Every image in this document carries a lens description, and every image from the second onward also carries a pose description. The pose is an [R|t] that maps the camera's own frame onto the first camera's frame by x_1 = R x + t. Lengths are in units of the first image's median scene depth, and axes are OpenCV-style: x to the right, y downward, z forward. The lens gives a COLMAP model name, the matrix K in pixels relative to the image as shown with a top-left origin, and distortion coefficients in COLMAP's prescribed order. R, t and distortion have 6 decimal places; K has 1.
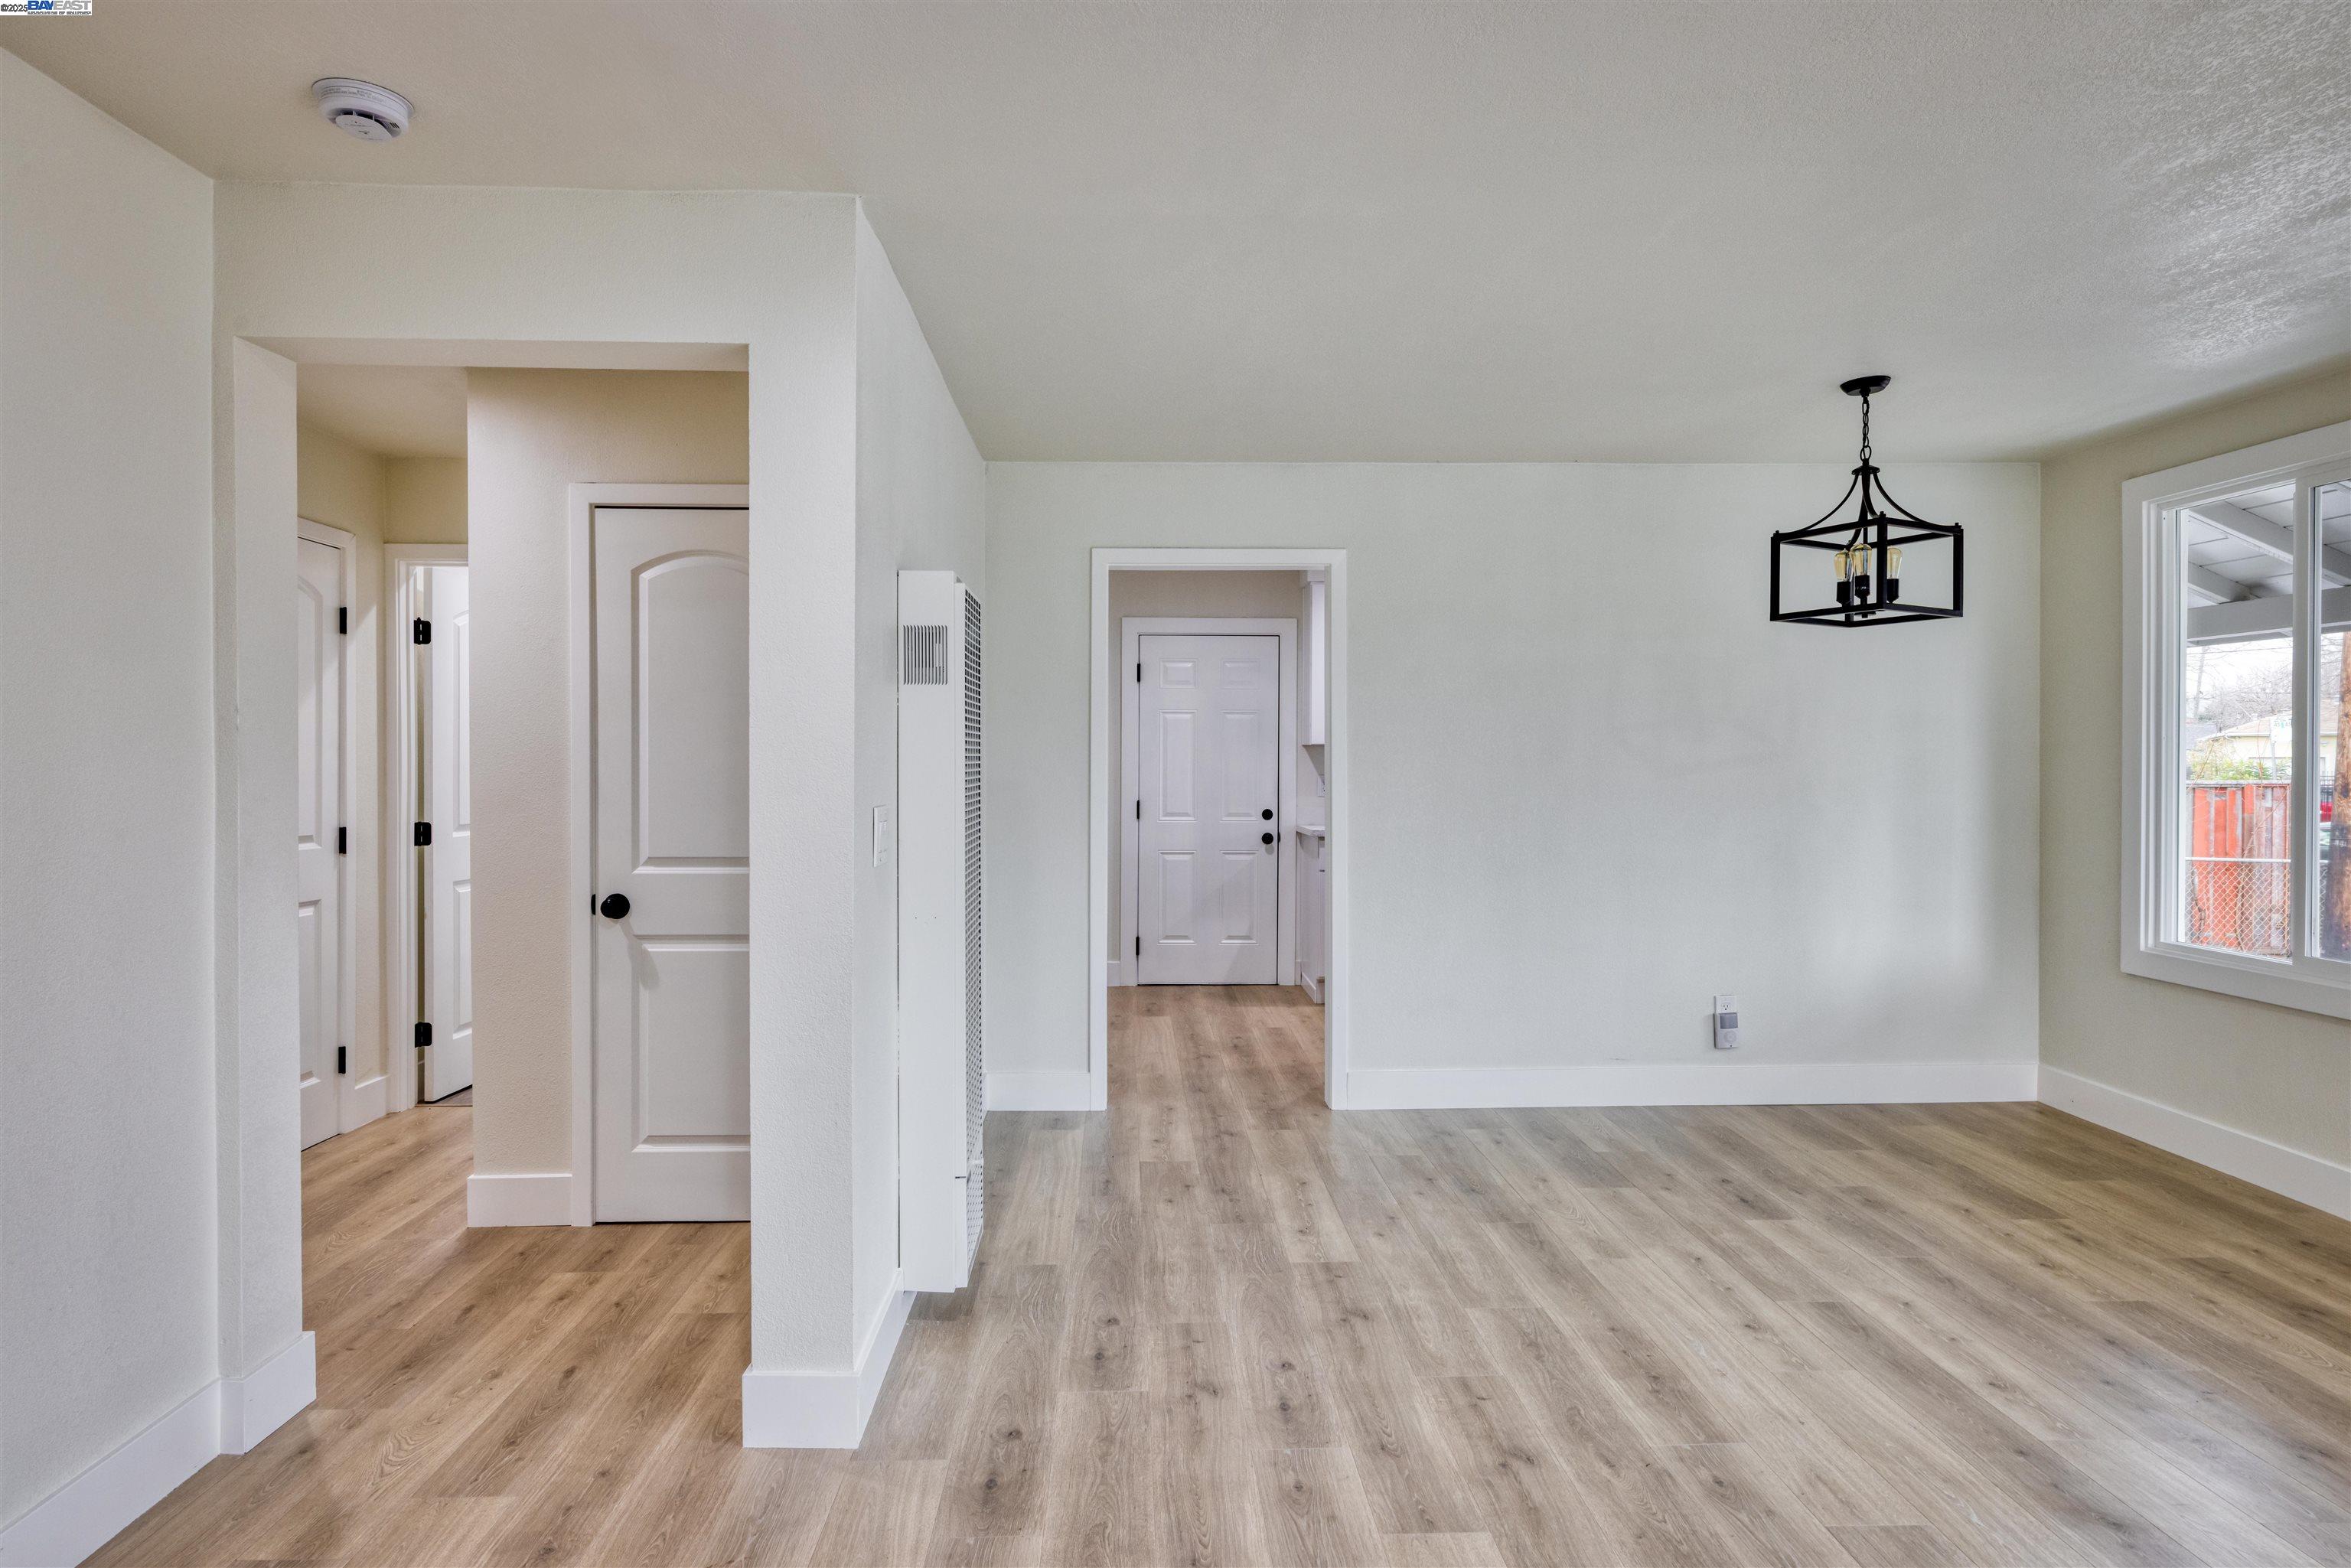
lens RADIAL K [[1337.5, 0, 1141.1], [0, 1337.5, 766.3], [0, 0, 1]] dist [-0.009314, 0.004736]
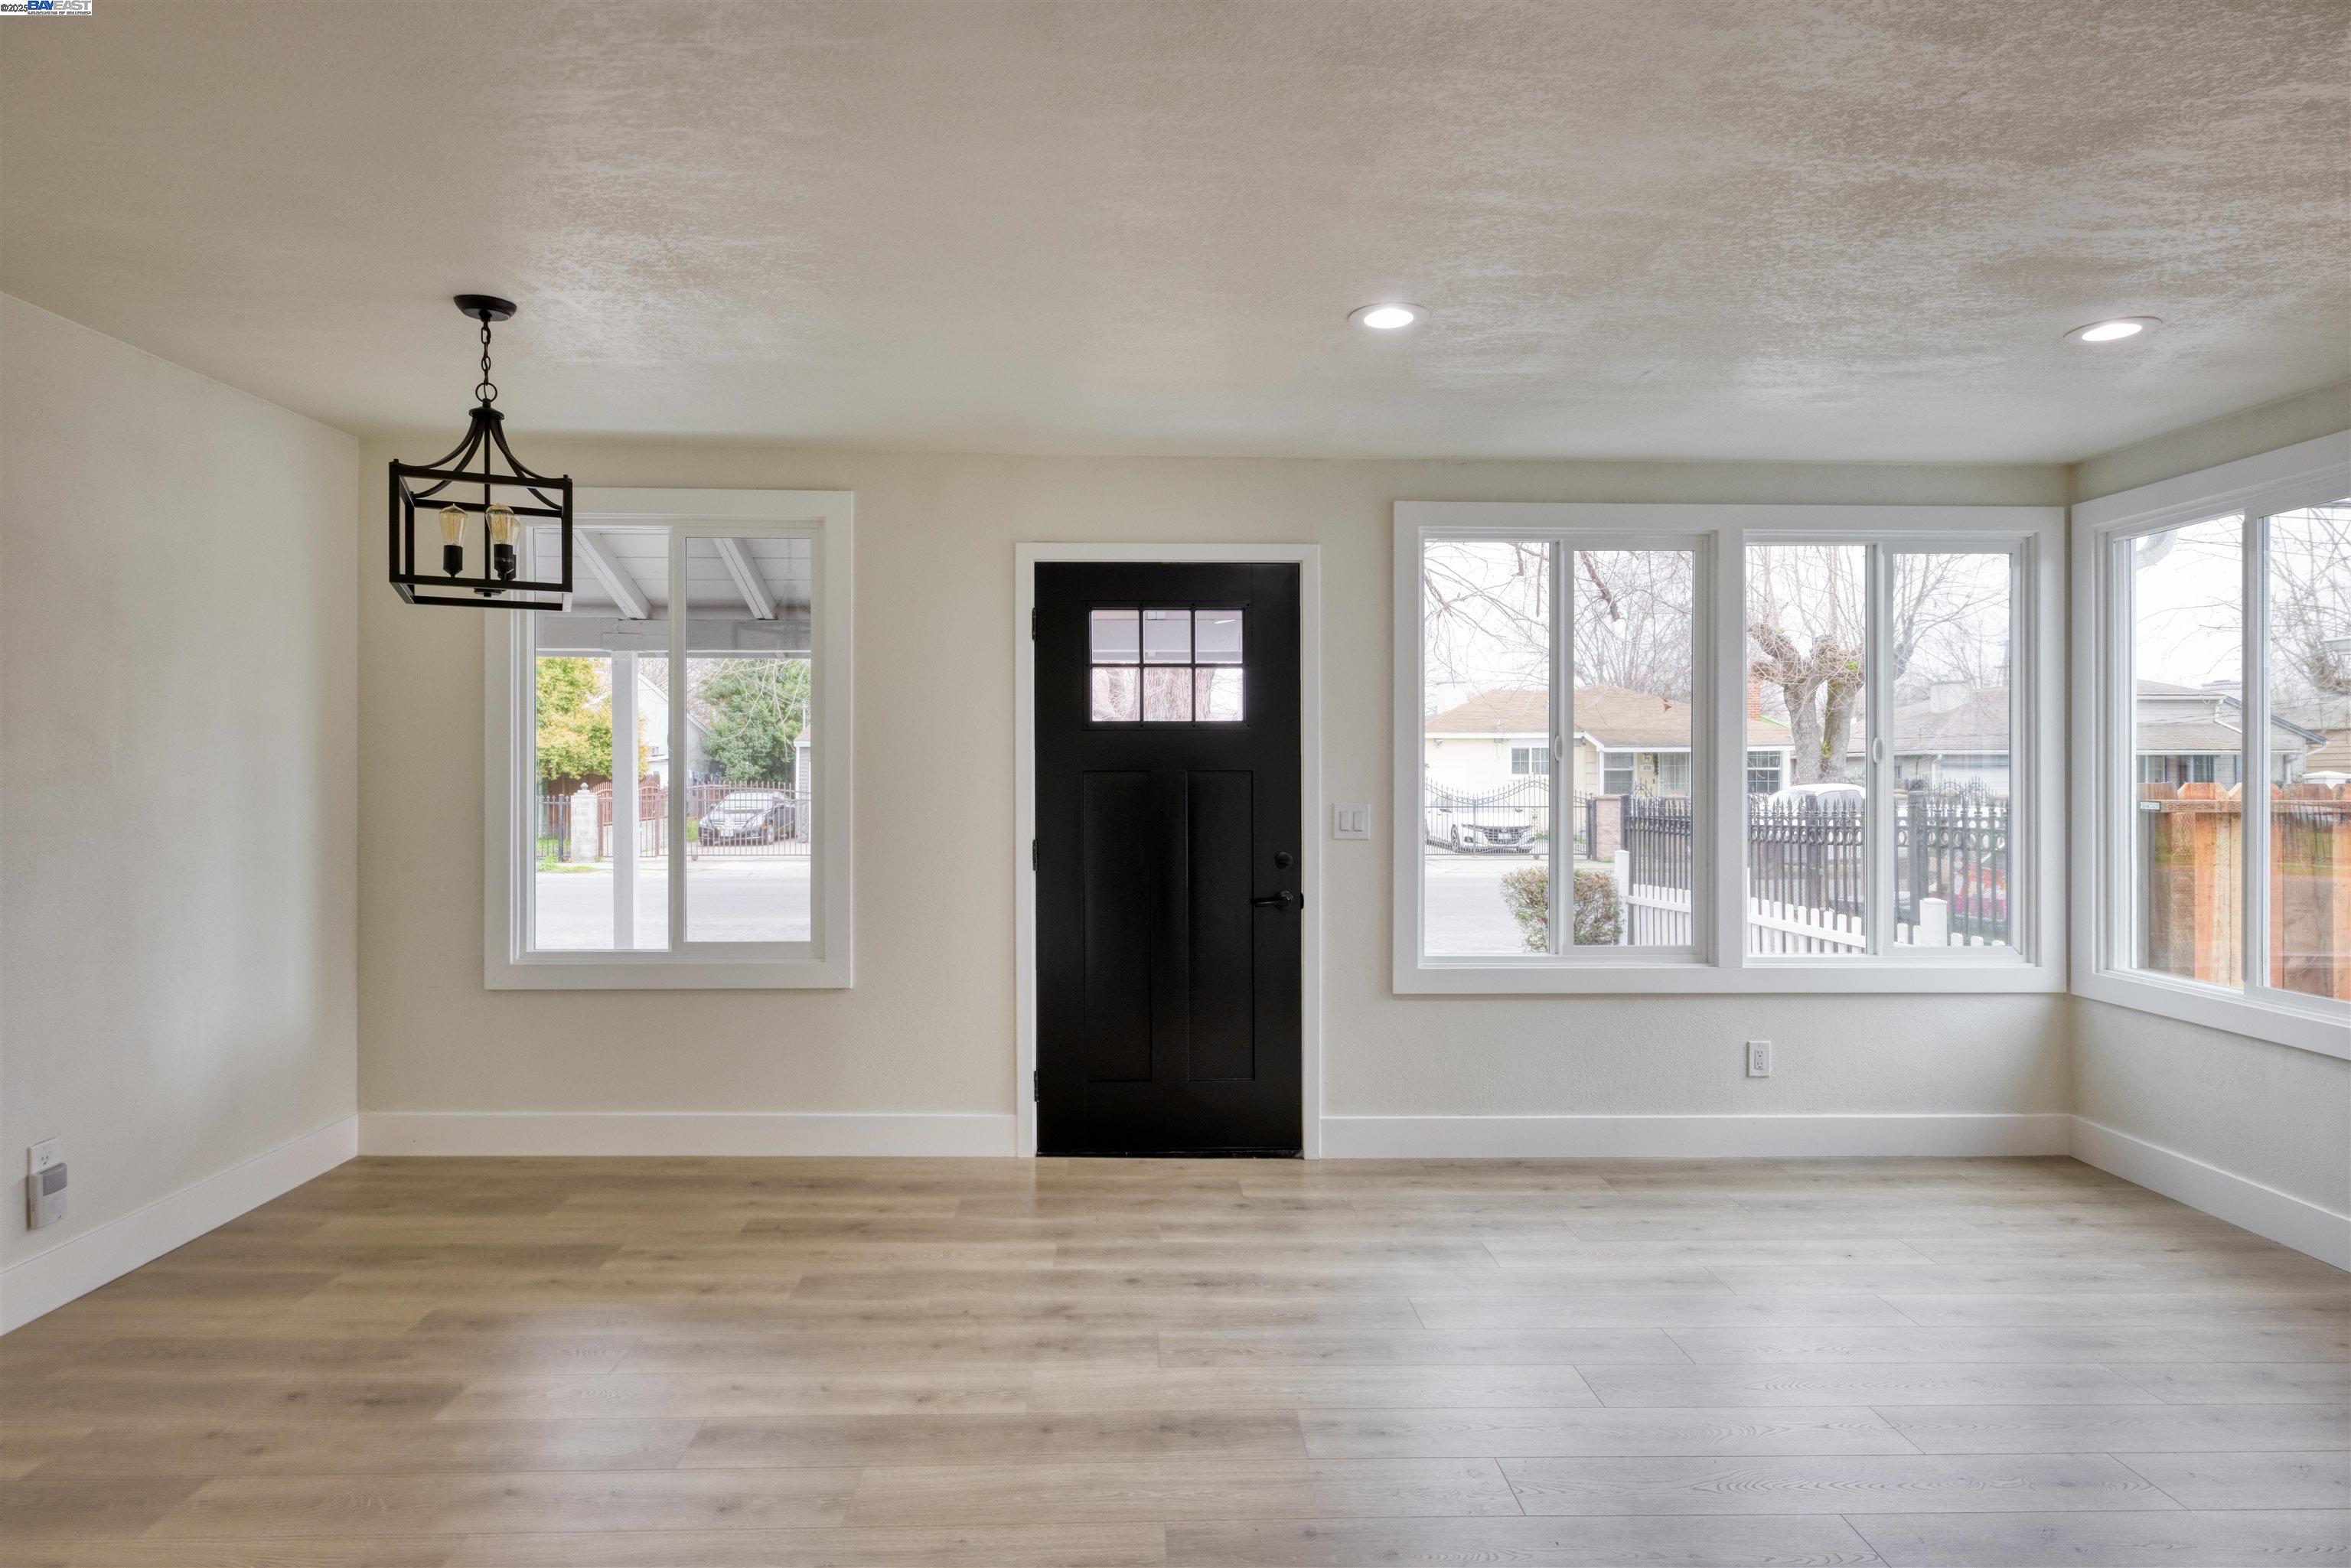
lens RADIAL K [[1243.2, 0, 1184.9], [0, 1243.2, 768.0], [0, 0, 1]] dist [-0.001965, 0.001725]
pose [[-0.021952, 0.001636, 0.999758, -0.216460], [0.003936, 0.999991, -0.001550, -0.005186], [-0.999751, 0.003901, -0.021958, 0.600060]]
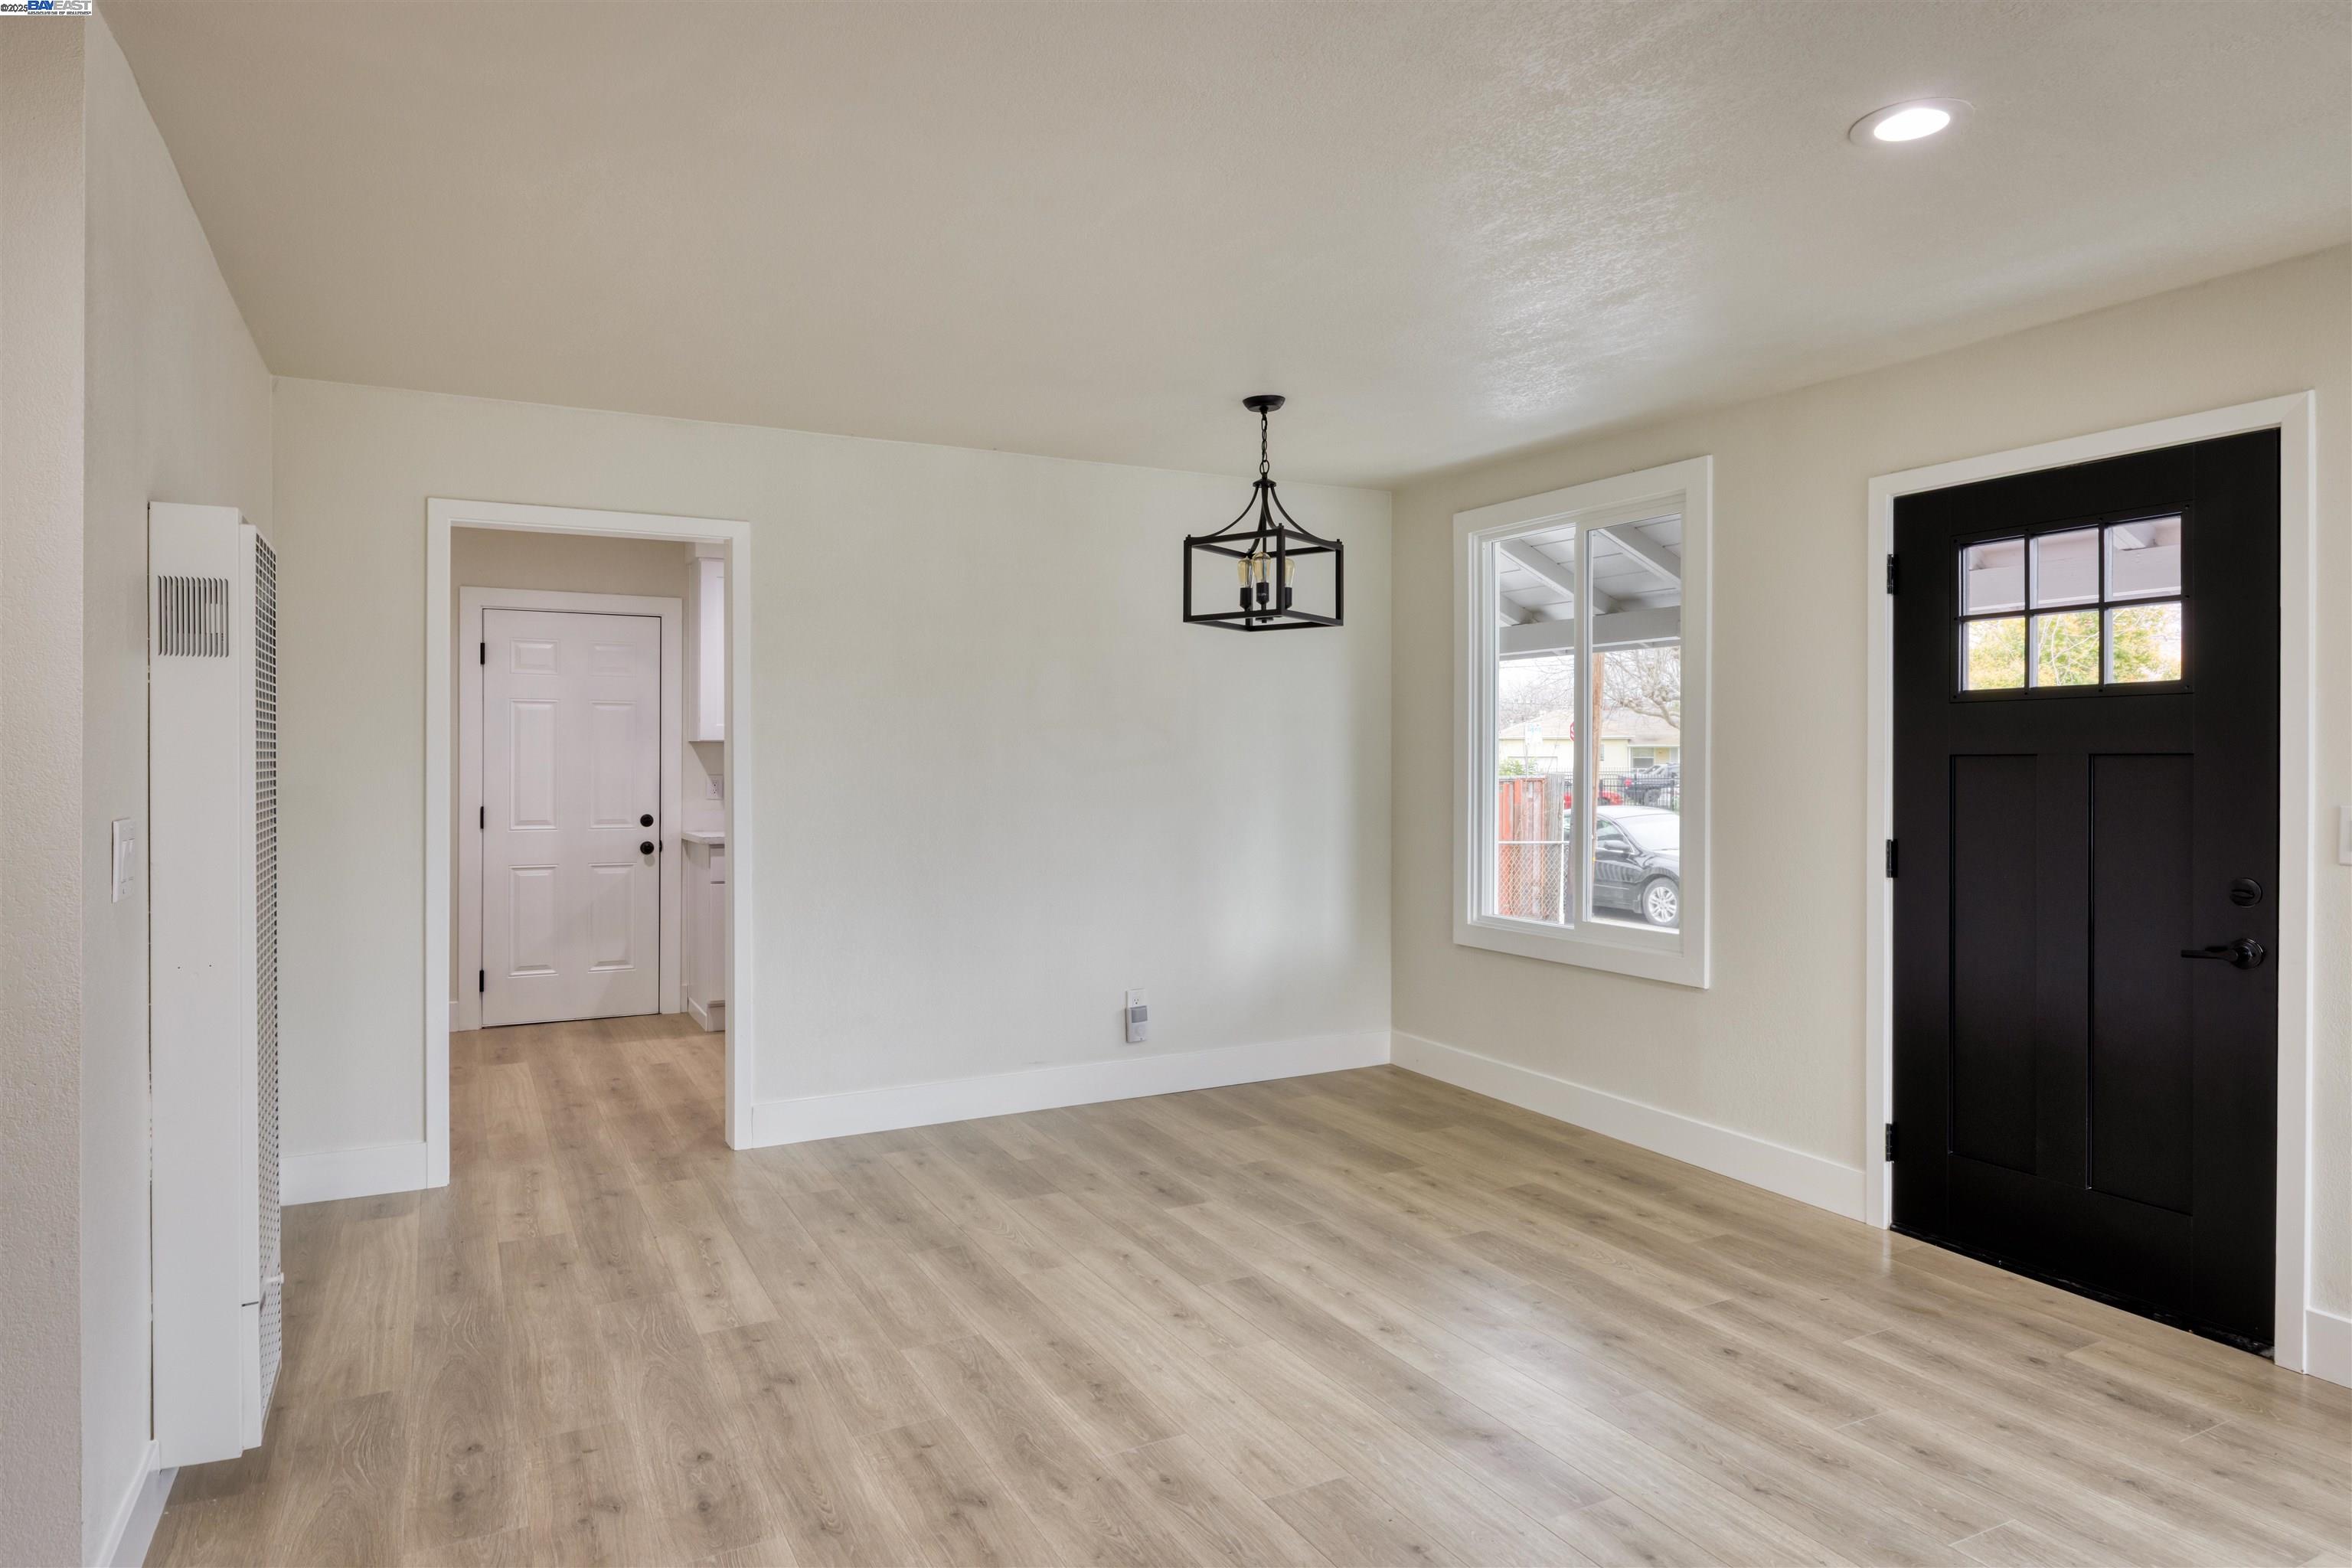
lens RADIAL K [[1408.8, 0, 1191.0], [0, 1408.8, 766.8], [0, 0, 1]] dist [-0.008125, 0.003942]
pose [[0.889326, -0.002557, 0.457267, -0.019297], [0.002118, 0.999997, 0.001473, 0.000726], [-0.457269, -0.000342, 0.889328, 0.034647]]
